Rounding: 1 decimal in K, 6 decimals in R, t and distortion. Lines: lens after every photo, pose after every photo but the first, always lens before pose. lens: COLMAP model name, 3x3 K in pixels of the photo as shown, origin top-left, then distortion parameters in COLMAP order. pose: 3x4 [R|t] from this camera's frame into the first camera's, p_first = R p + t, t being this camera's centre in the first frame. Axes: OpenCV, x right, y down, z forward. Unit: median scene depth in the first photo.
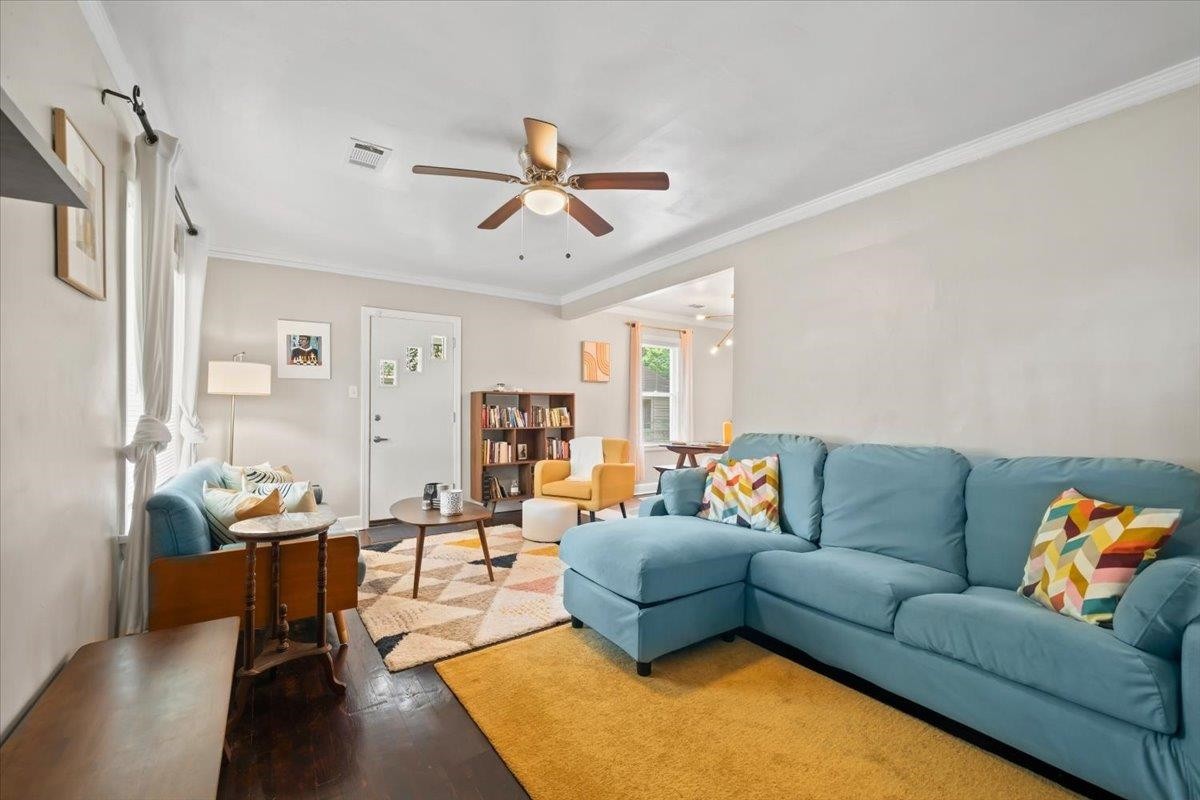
lens RADIAL K [[462.0, 0, 598.0], [0, 462.0, 406.7], [0, 0, 1]] dist [-0.001910, -0.000178]
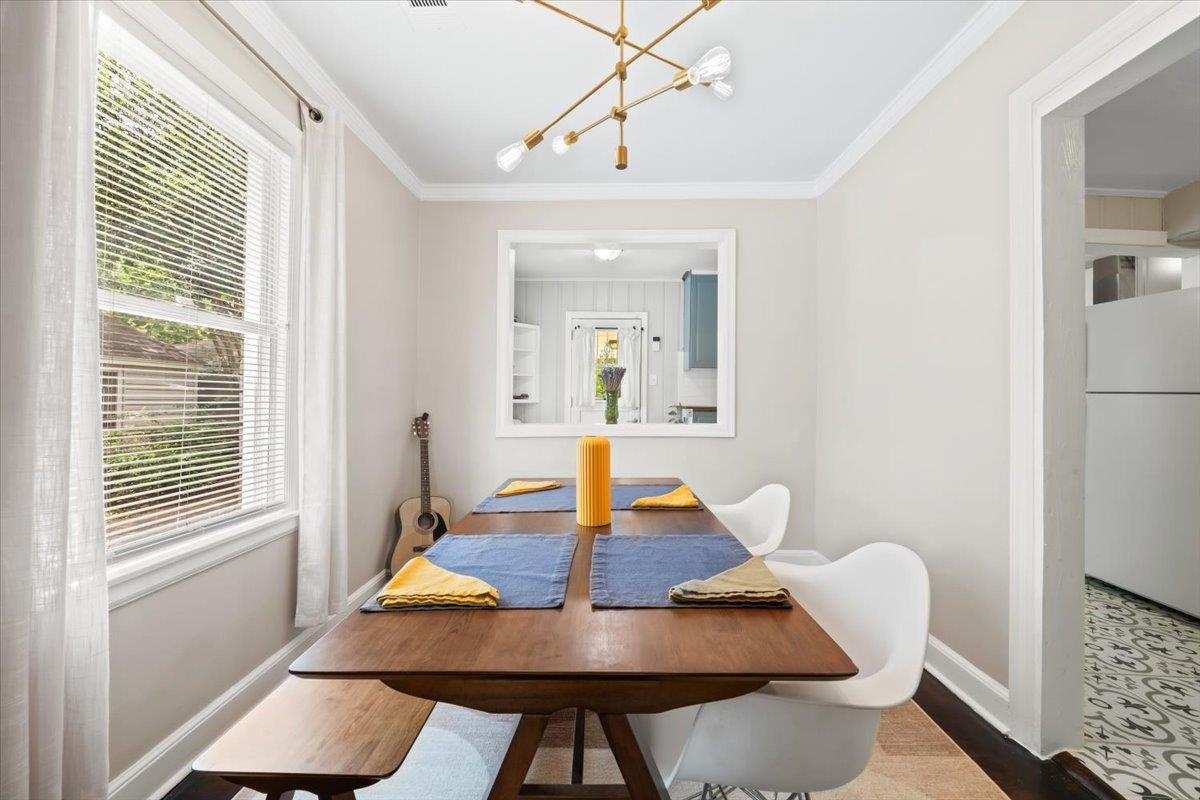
lens RADIAL K [[404.9, 0, 609.2], [0, 404.9, 392.0], [0, 0, 1]] dist [-0.006019, -0.000034]
pose [[0.552953, -0.005727, 0.833192, 0.196650], [0.001228, 0.999981, 0.006058, 0.034482], [-0.833211, -0.002327, 0.552950, 1.816870]]
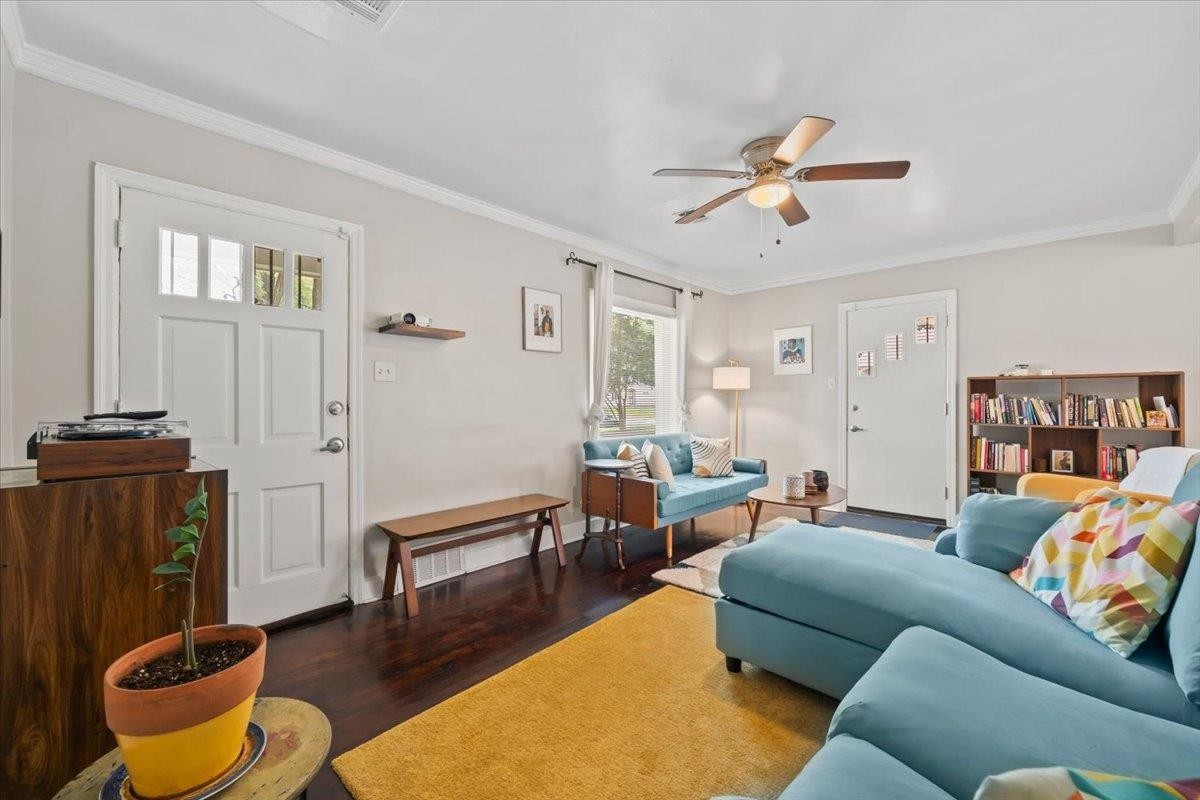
lens RADIAL K [[462.0, 0, 600.1], [0, 462.0, 400.6], [0, 0, 1]] dist [-0.001910, -0.000178]
pose [[0.259517, 0.000559, -0.965738, 0.373210], [0.006042, 0.999979, 0.002203, 0.001452], [0.965720, -0.006407, 0.259508, 0.181987]]
